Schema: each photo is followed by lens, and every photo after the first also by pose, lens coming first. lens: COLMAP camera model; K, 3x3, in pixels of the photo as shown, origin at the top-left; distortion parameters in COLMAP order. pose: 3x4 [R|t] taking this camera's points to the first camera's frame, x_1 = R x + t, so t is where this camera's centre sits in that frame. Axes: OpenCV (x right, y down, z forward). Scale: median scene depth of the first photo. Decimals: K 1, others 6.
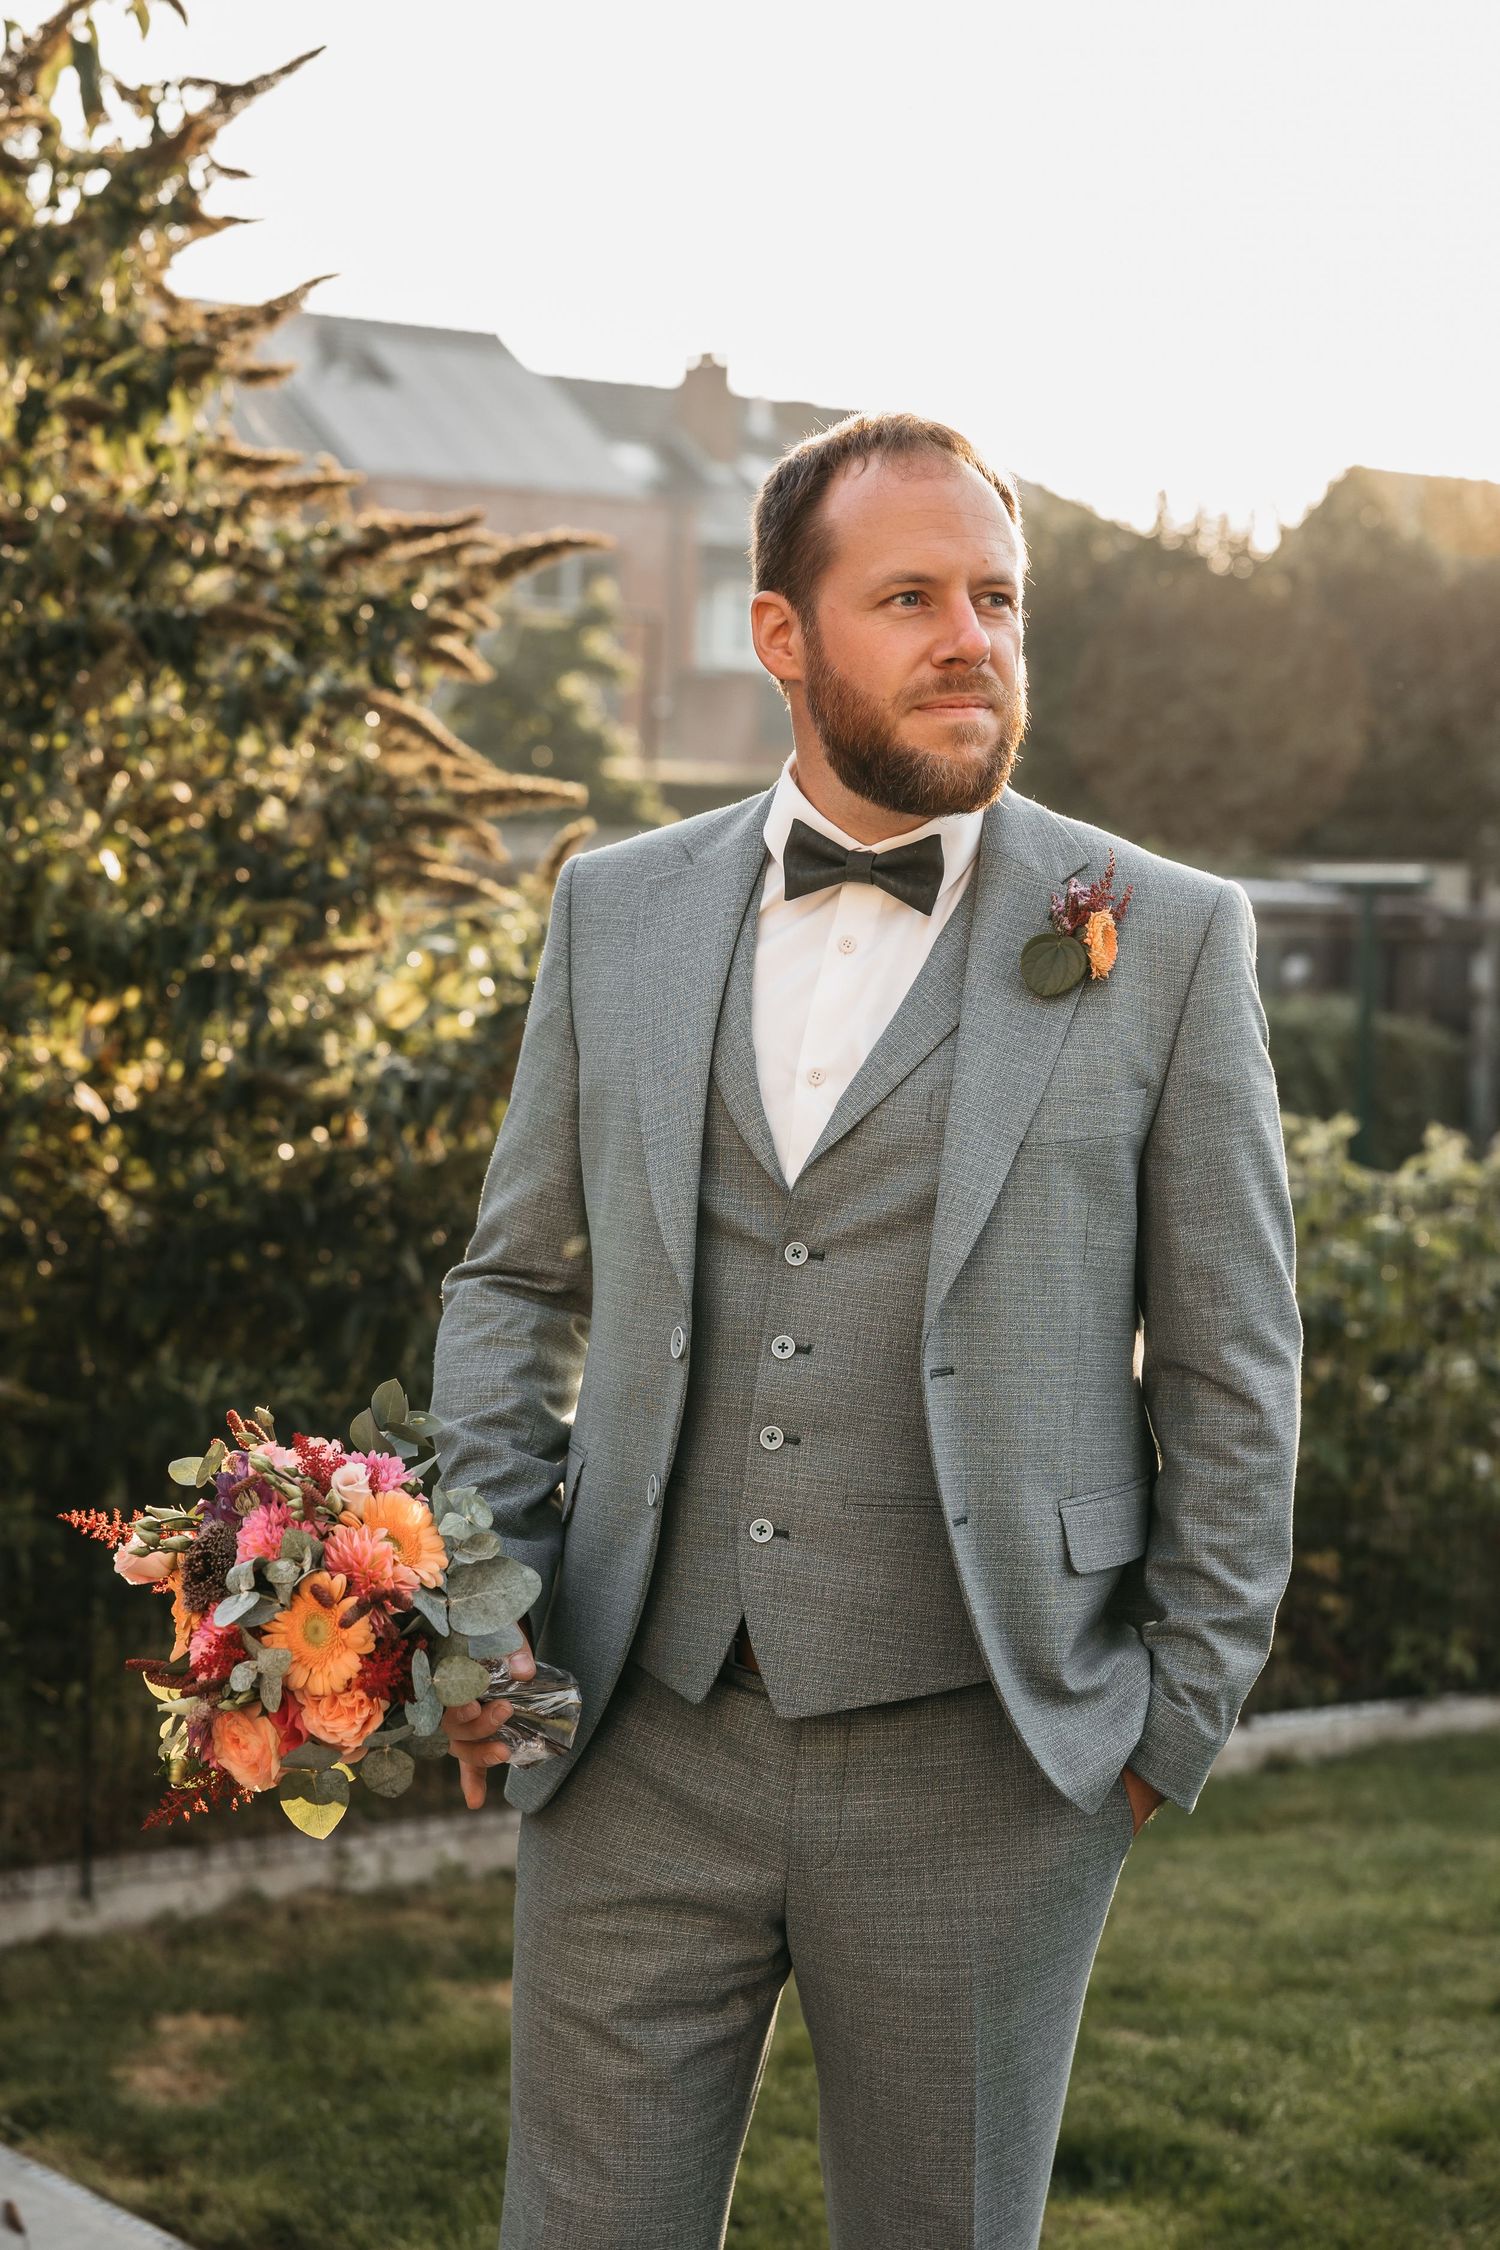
lens RADIAL K [[4357.2, 0, 665.1], [0, 4357.2, 1085.1], [0, 0, 1]] dist [0.025547, 0.000000]
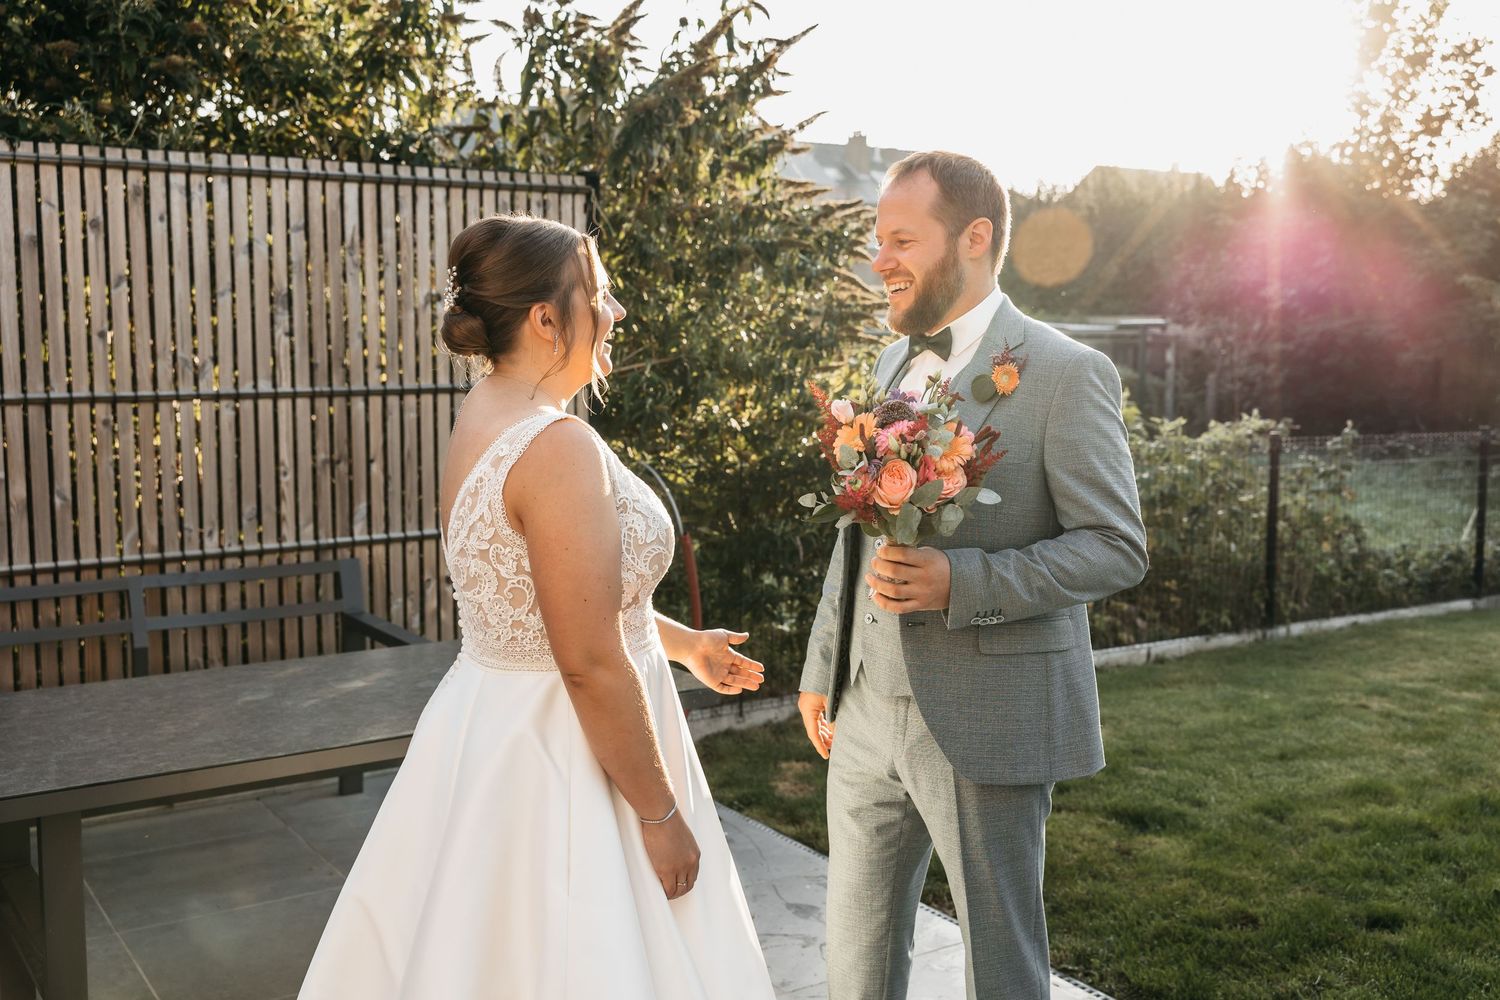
lens RADIAL K [[1562.4, 0, 704.0], [0, 1562.4, 492.9], [0, 0, 1]] dist [0.011882, 0.000000]
pose [[0.996422, -0.014965, -0.083182, -0.088860], [0.019877, 0.998088, 0.058534, -0.013493], [0.082147, -0.059978, 0.994814, 0.039980]]
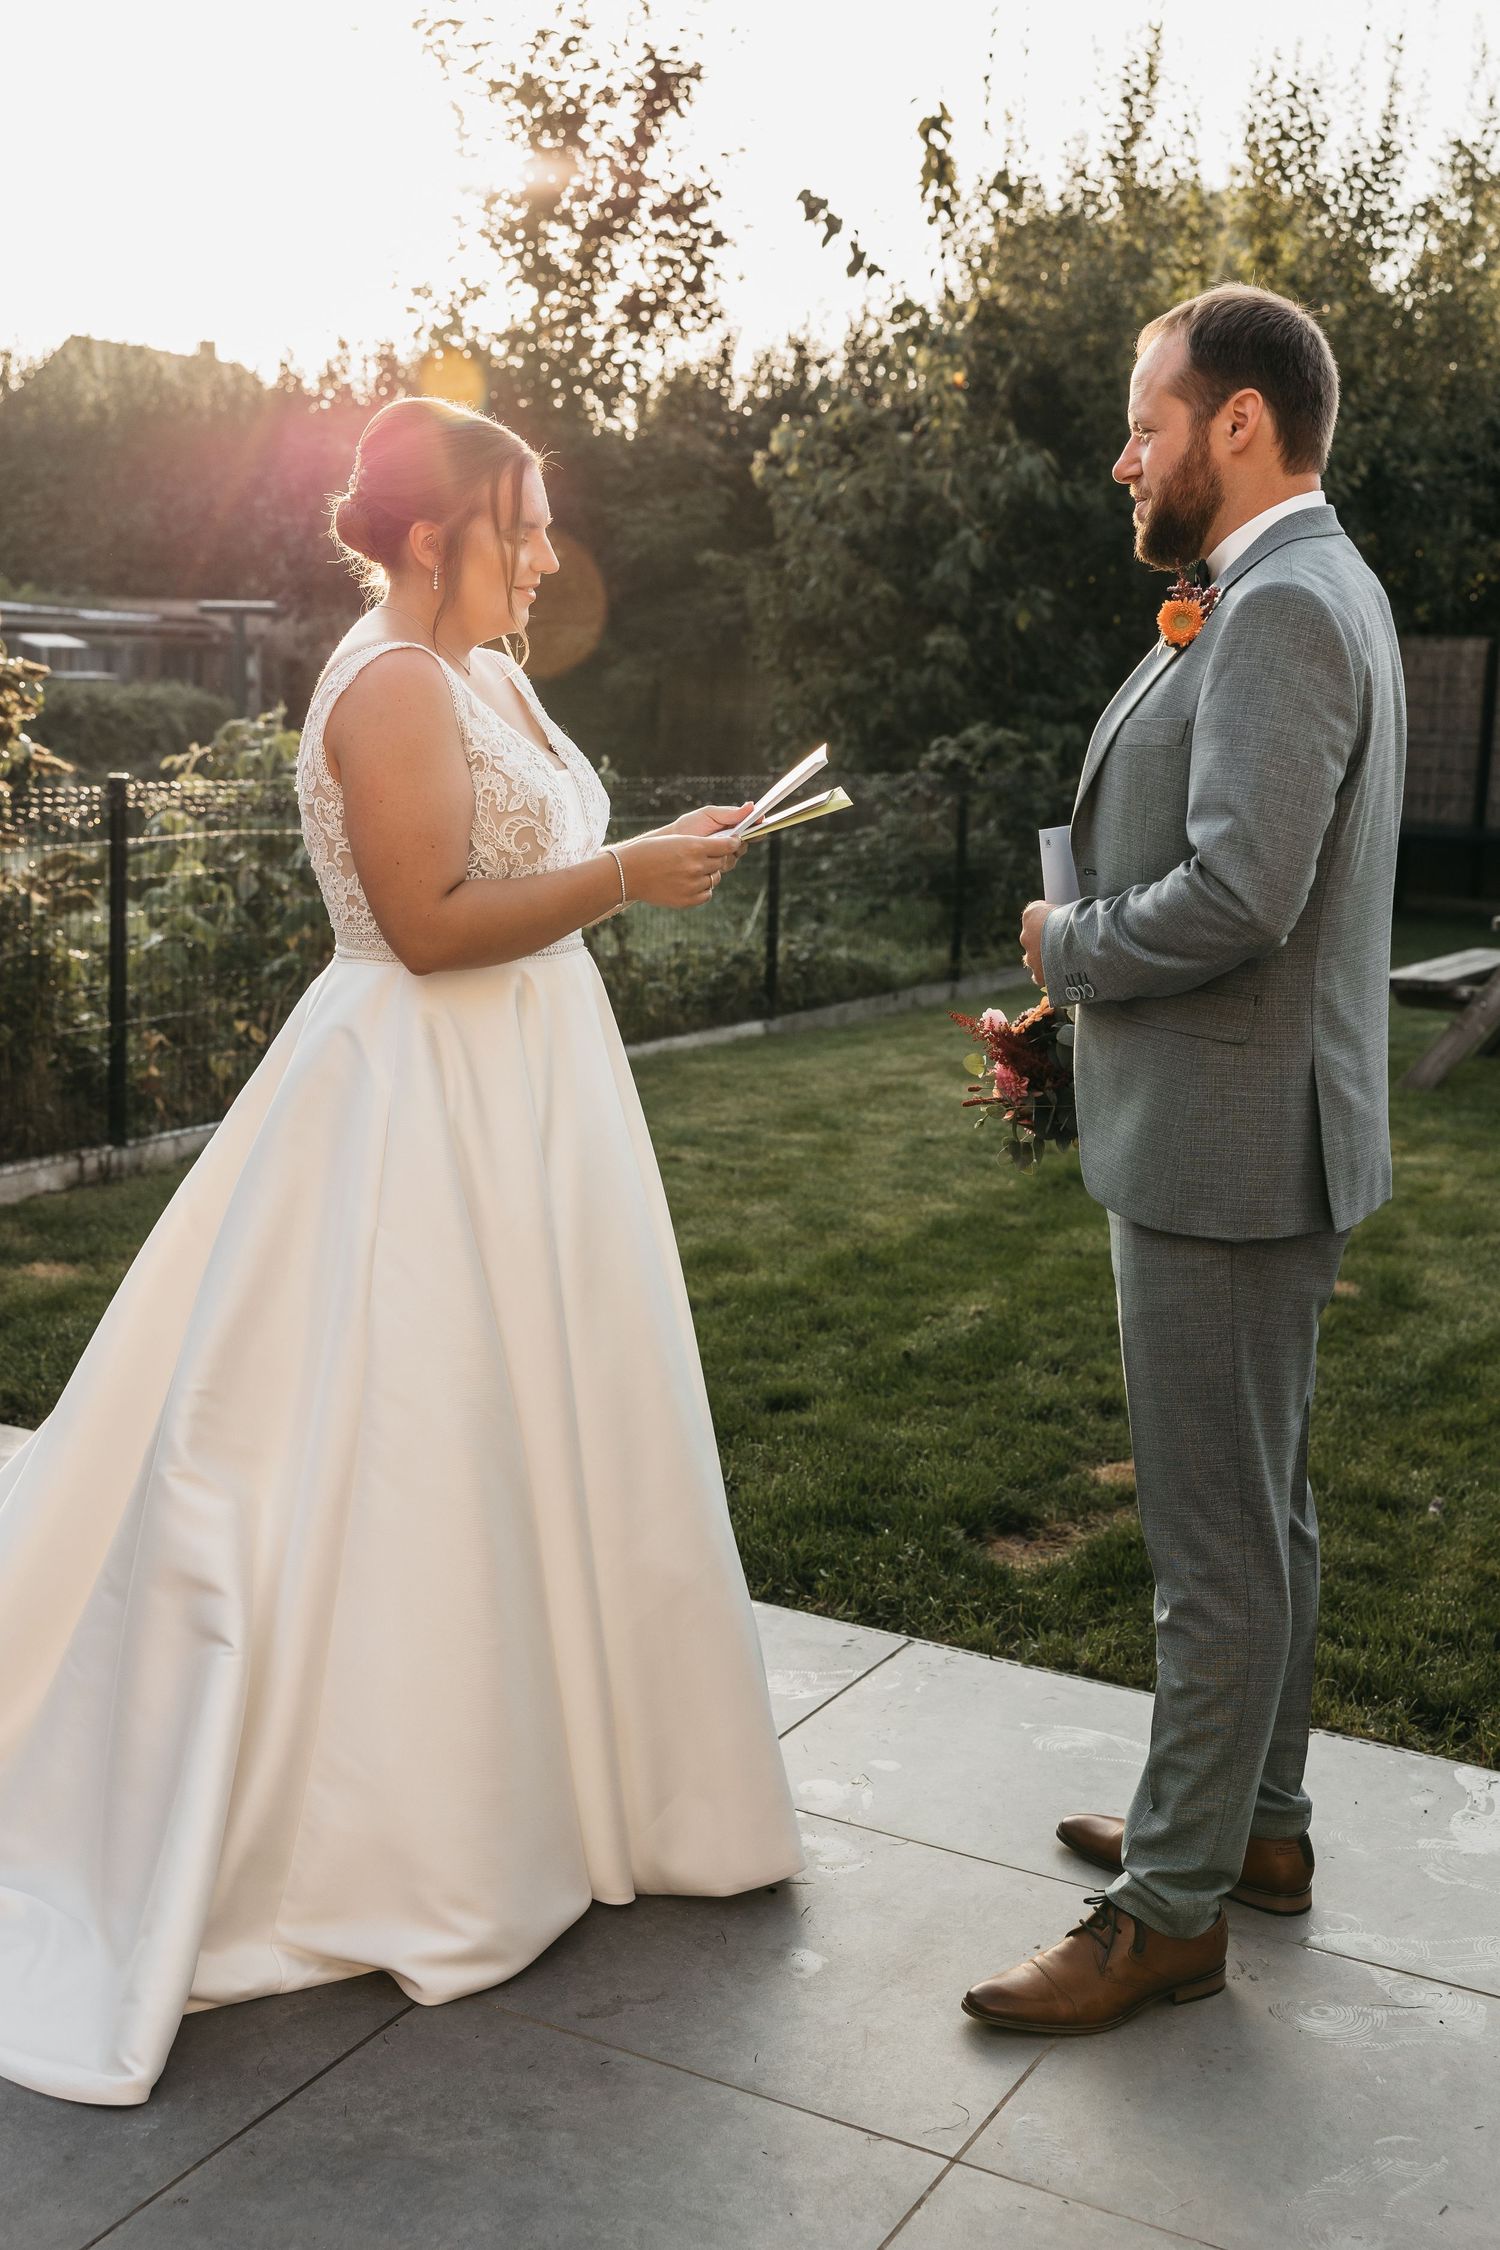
lens RADIAL K [[2672.8, 0, 777.5], [0, 2672.8, 1164.9], [0, 0, 1]] dist [0.005167, 0.000000]
pose [[0.913787, -0.073067, 0.399567, -0.212180], [0.009785, 0.987362, 0.158177, 0.008871], [-0.406075, -0.140630, 0.902954, -0.048907]]
